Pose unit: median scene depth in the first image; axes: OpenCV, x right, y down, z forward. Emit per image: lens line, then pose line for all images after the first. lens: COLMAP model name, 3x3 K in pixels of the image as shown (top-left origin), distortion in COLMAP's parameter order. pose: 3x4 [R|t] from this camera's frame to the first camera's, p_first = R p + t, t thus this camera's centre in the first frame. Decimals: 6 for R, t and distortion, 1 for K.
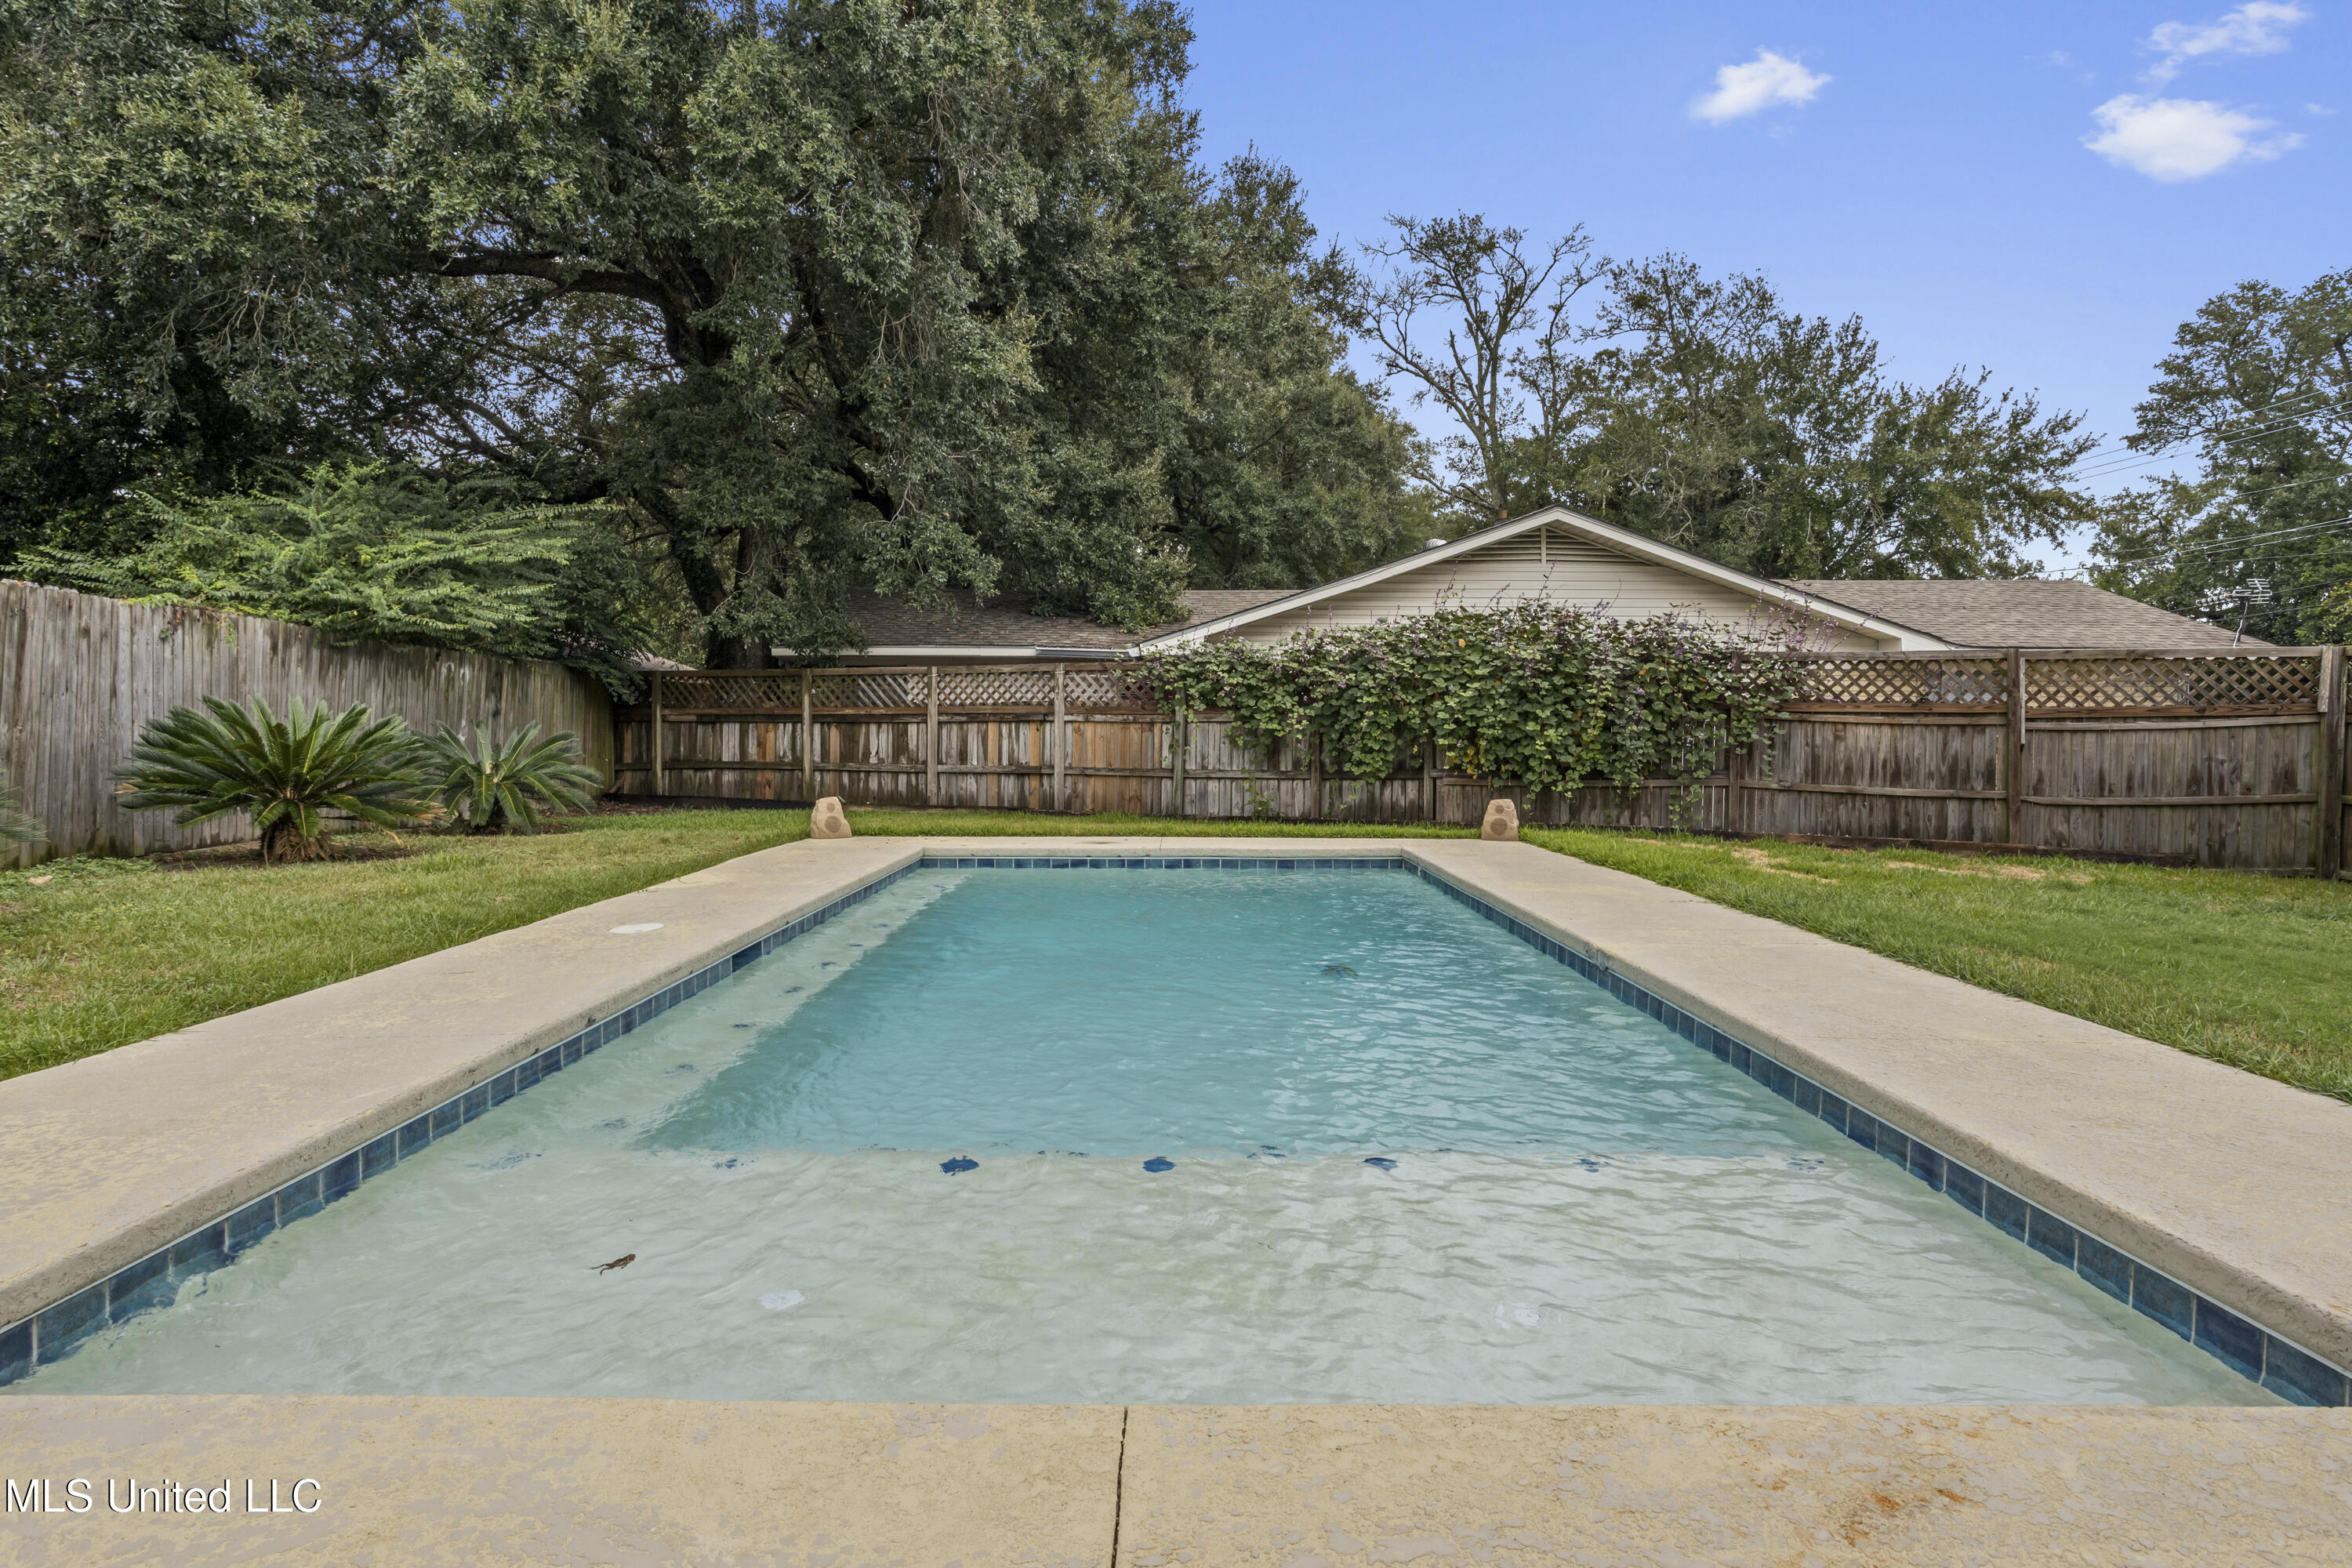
lens RADIAL K [[1306.8, 0, 1171.2], [0, 1306.8, 754.6], [0, 0, 1]] dist [-0.044155, 0.028975]
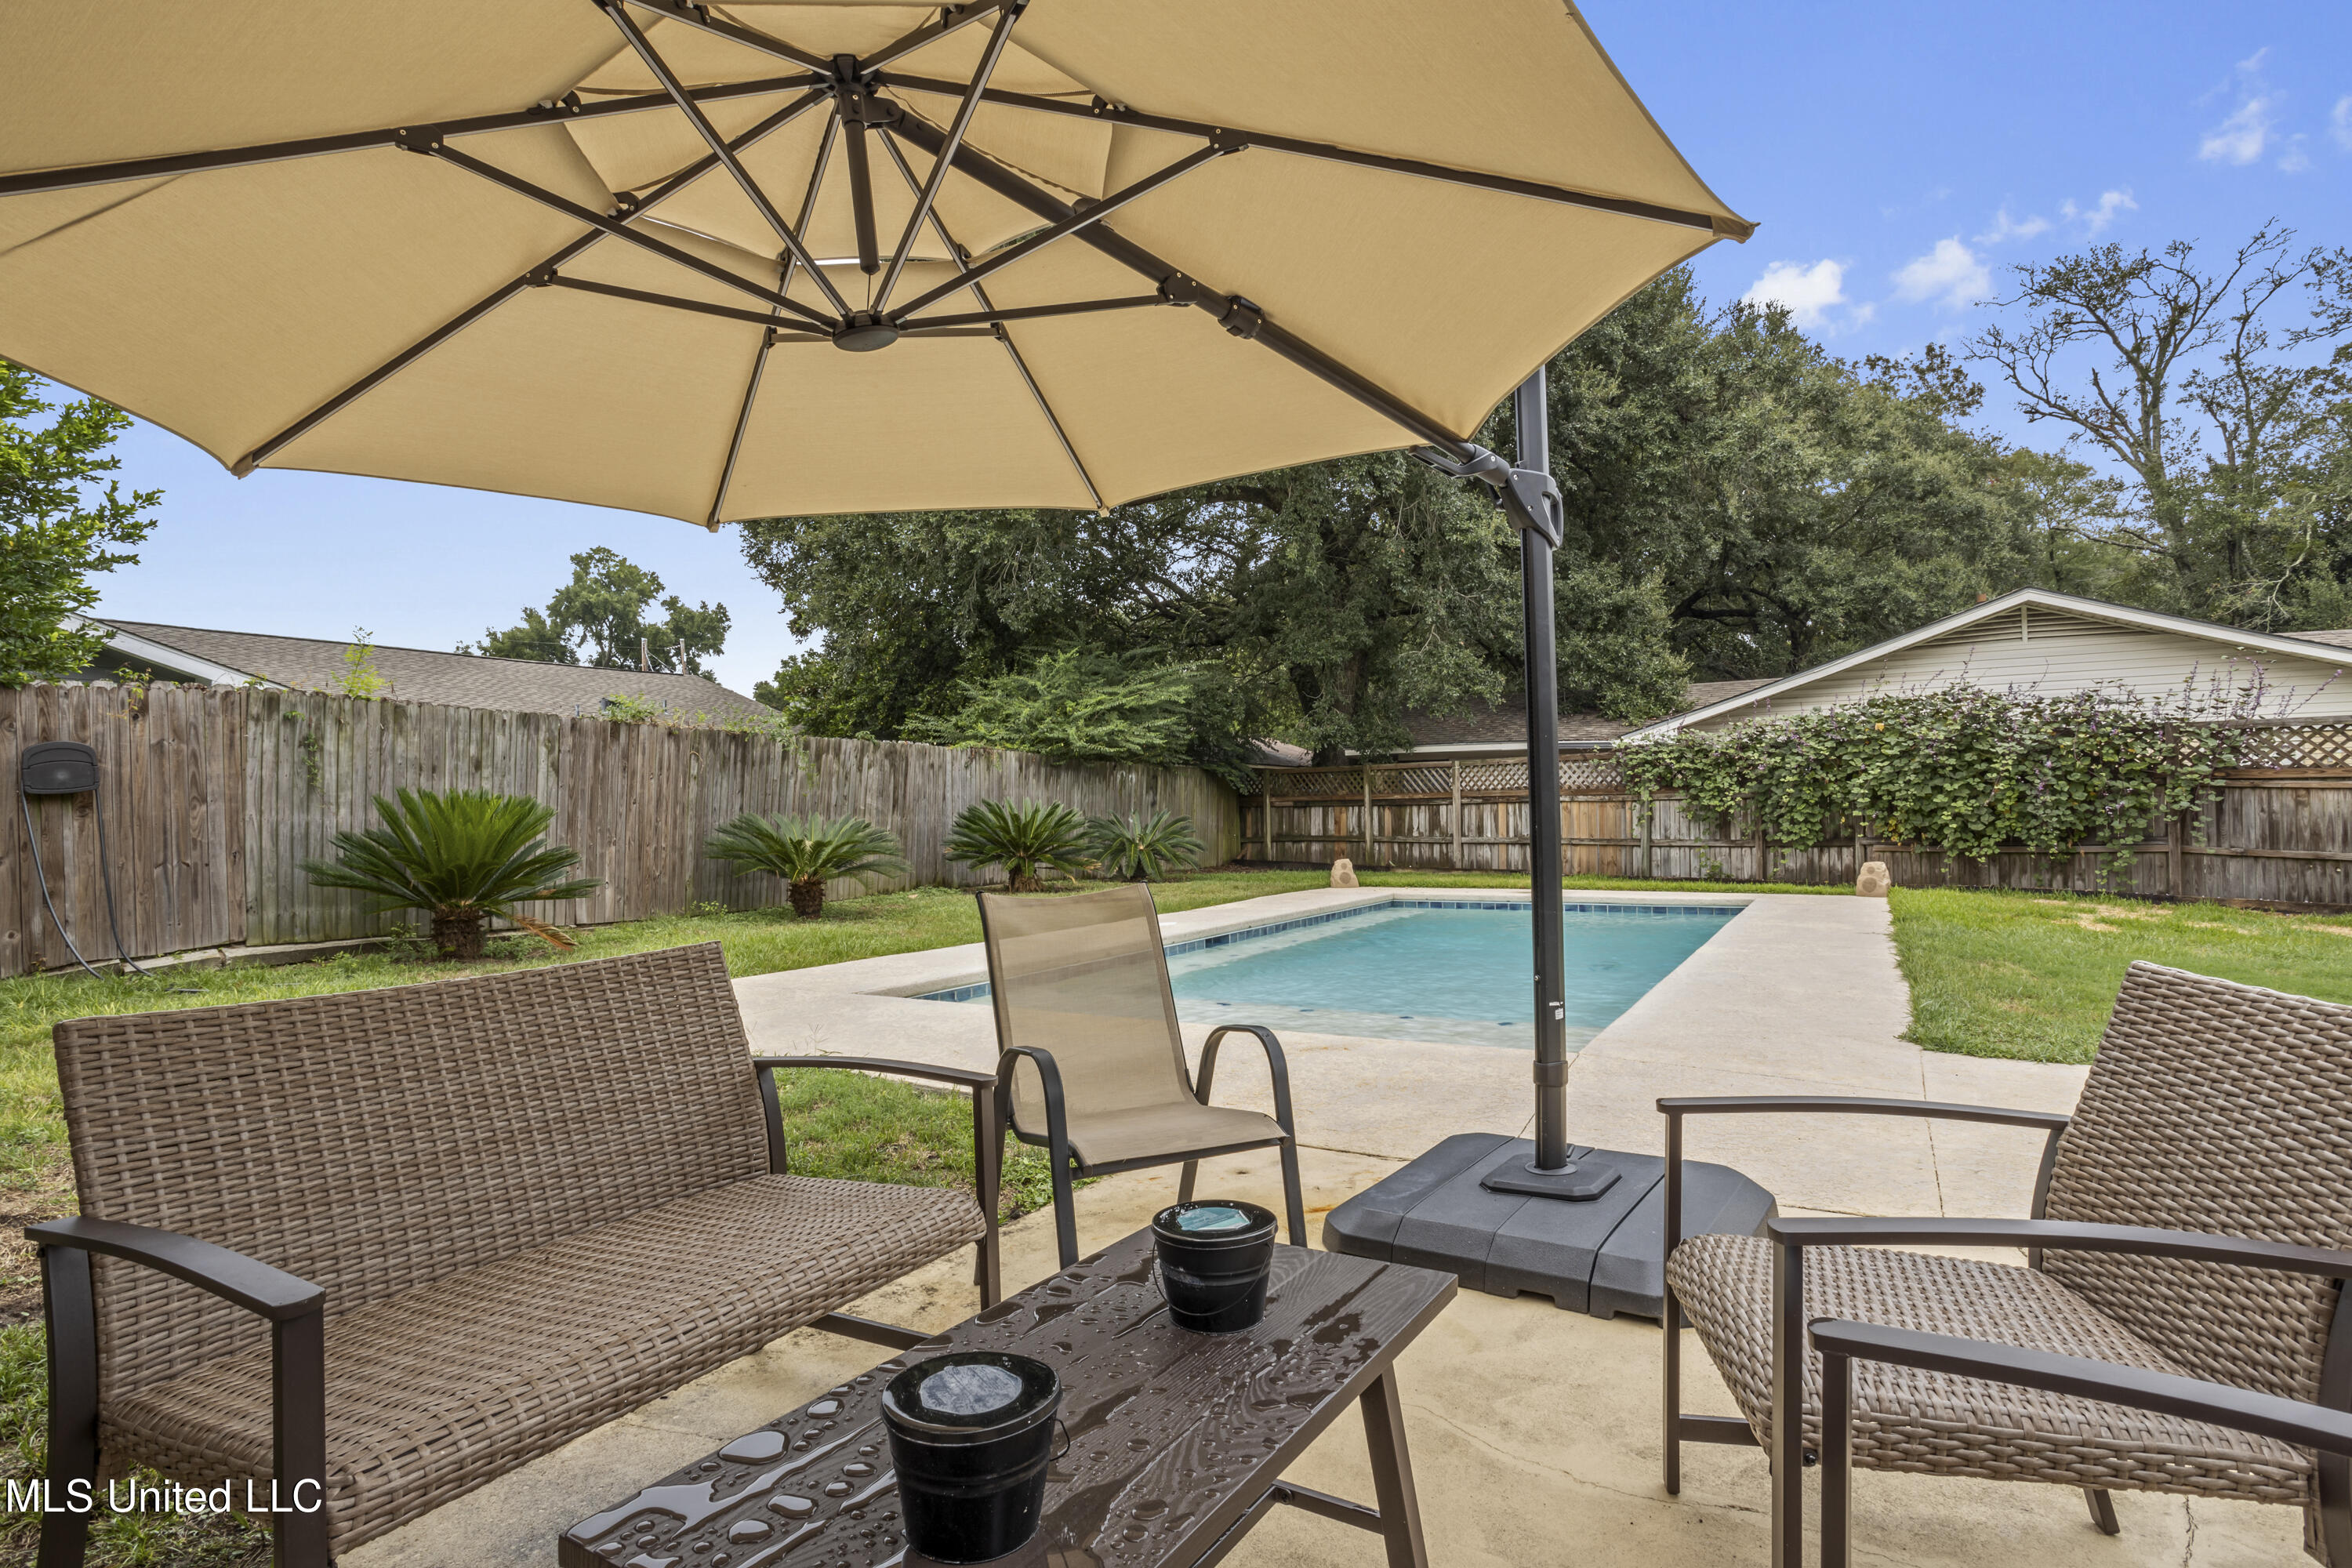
lens RADIAL K [[1234.2, 0, 1154.4], [0, 1234.2, 783.5], [0, 0, 1]] dist [-0.044038, 0.018532]
pose [[0.861461, -0.026838, -0.507113, 0.198291], [0.006713, 0.999117, -0.041472, 0.003701], [0.507779, 0.032322, 0.860881, -0.218888]]
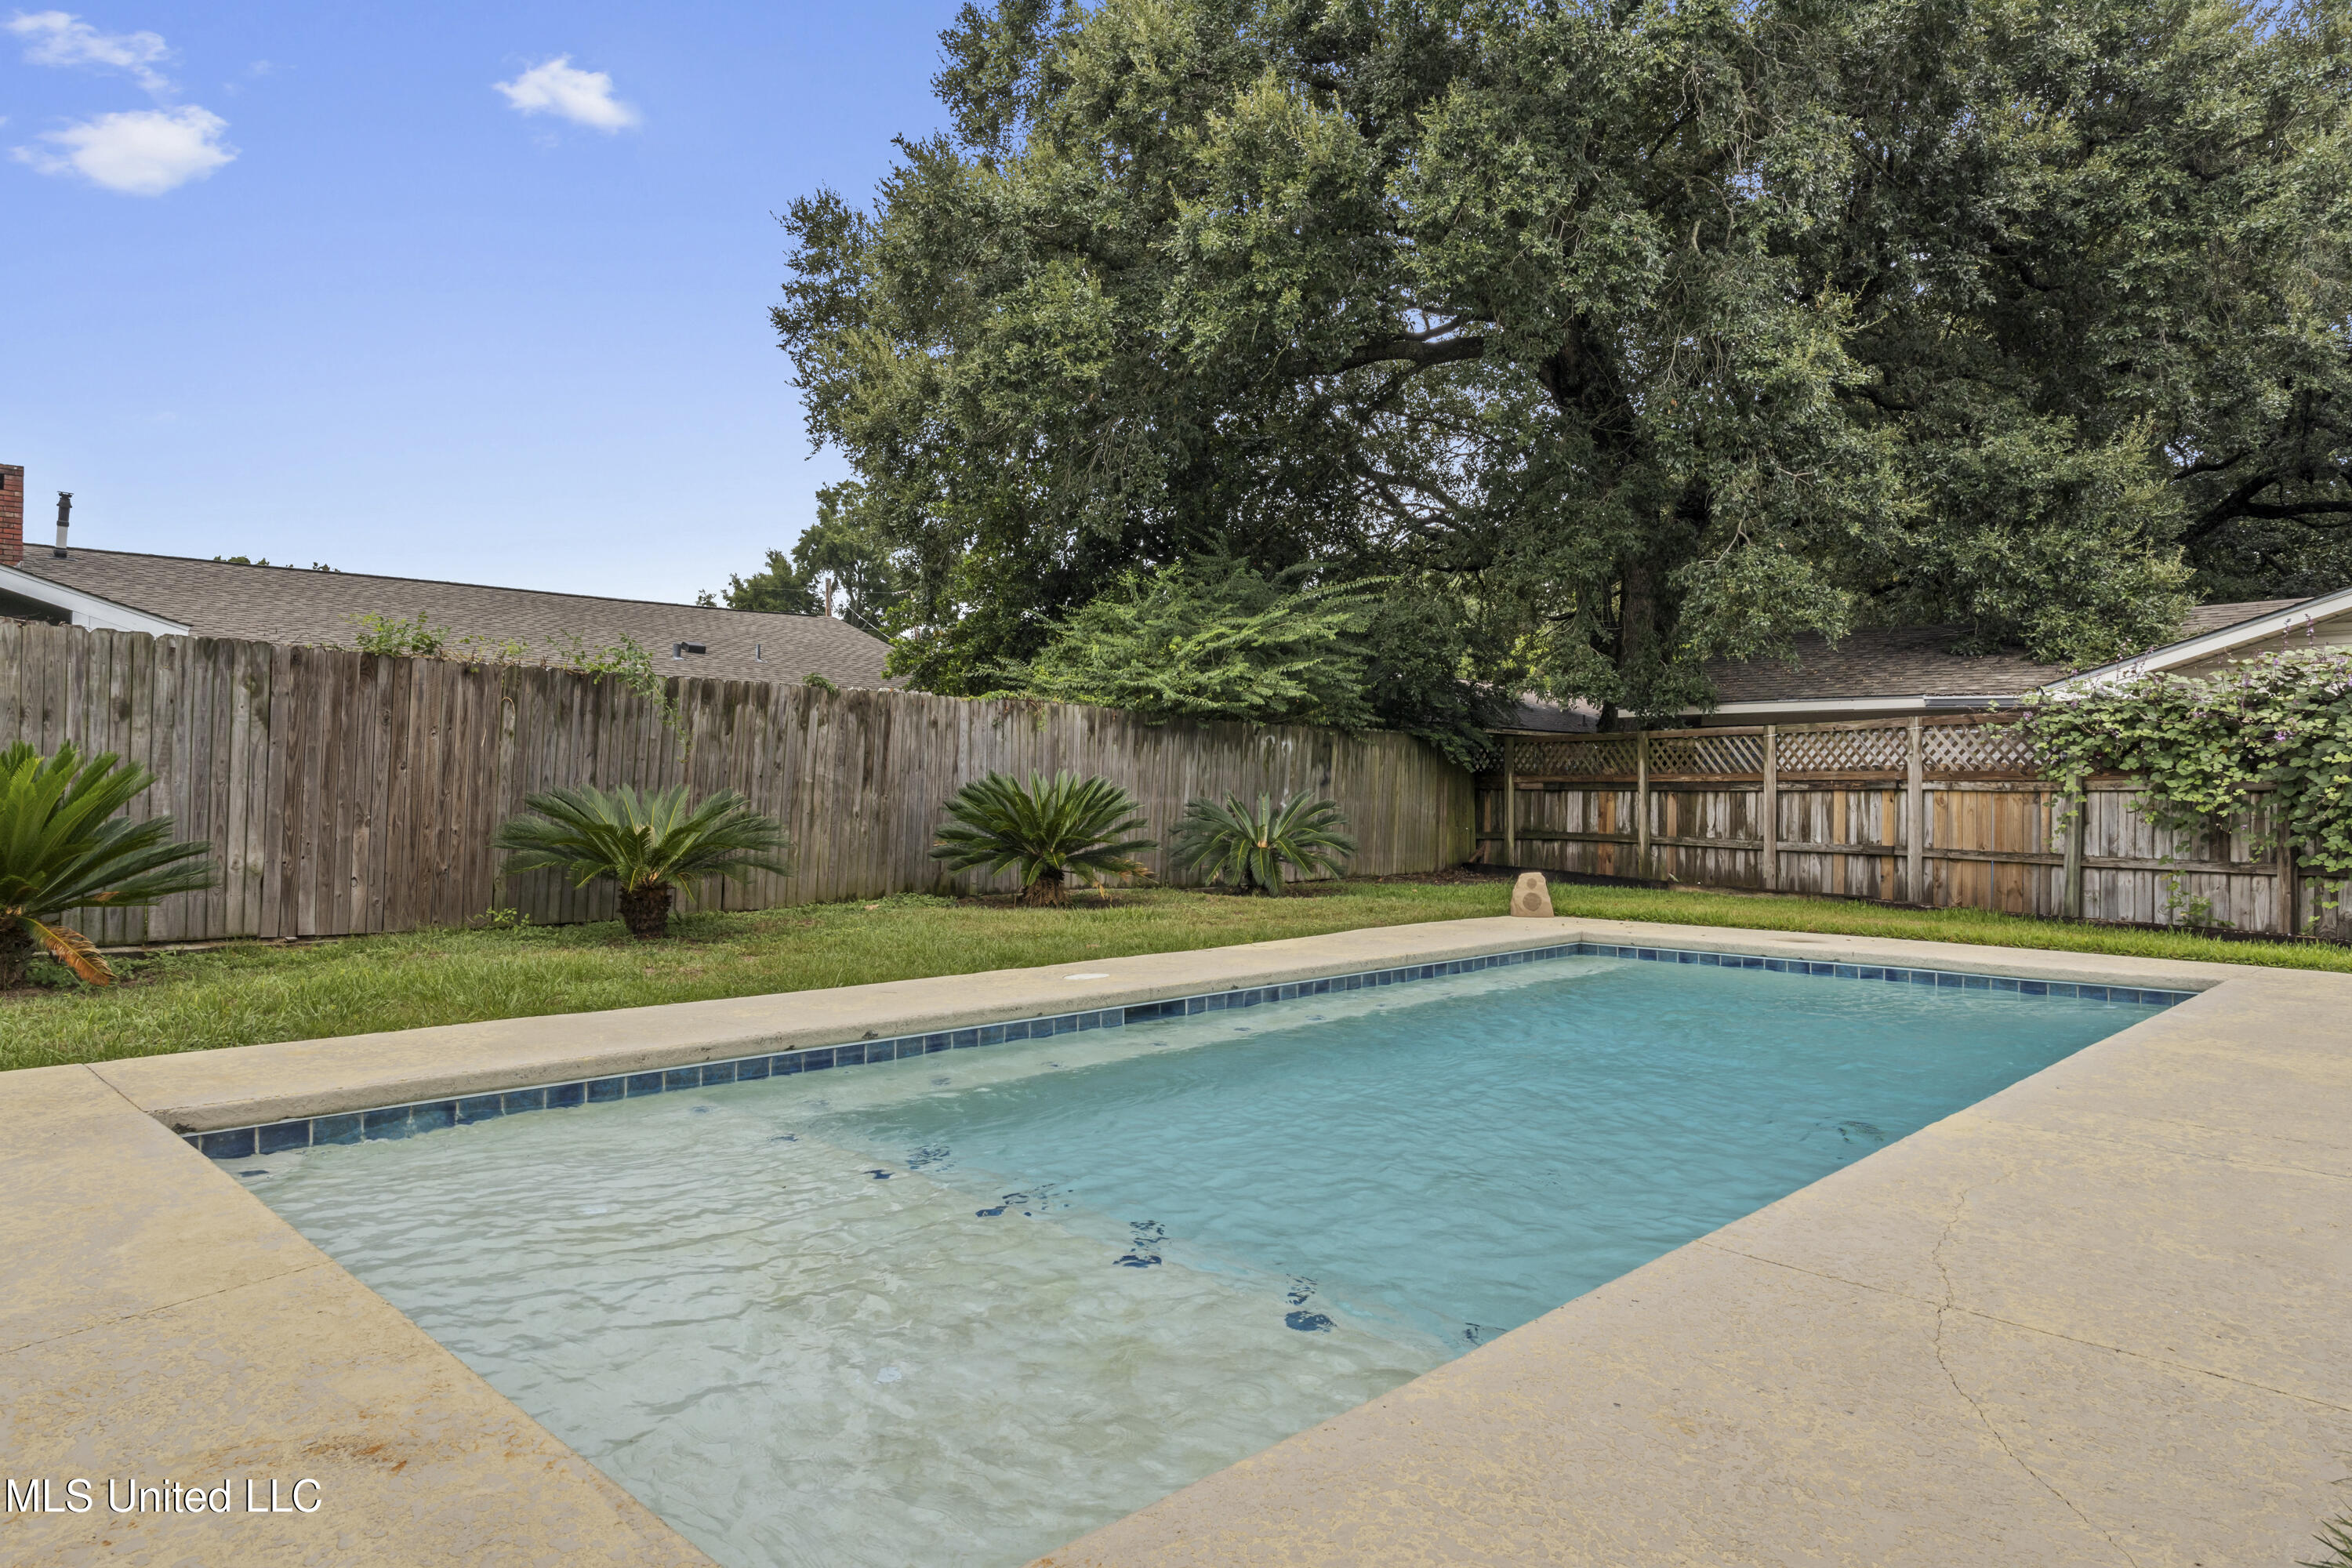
lens RADIAL K [[1452.9, 0, 1150.4], [0, 1452.9, 774.7], [0, 0, 1]] dist [-0.015262, 0.019573]
pose [[0.705976, -0.006746, -0.708204, 0.224572], [-0.017426, 0.999486, -0.026892, -0.003454], [0.708021, 0.031326, 0.705496, 0.058721]]
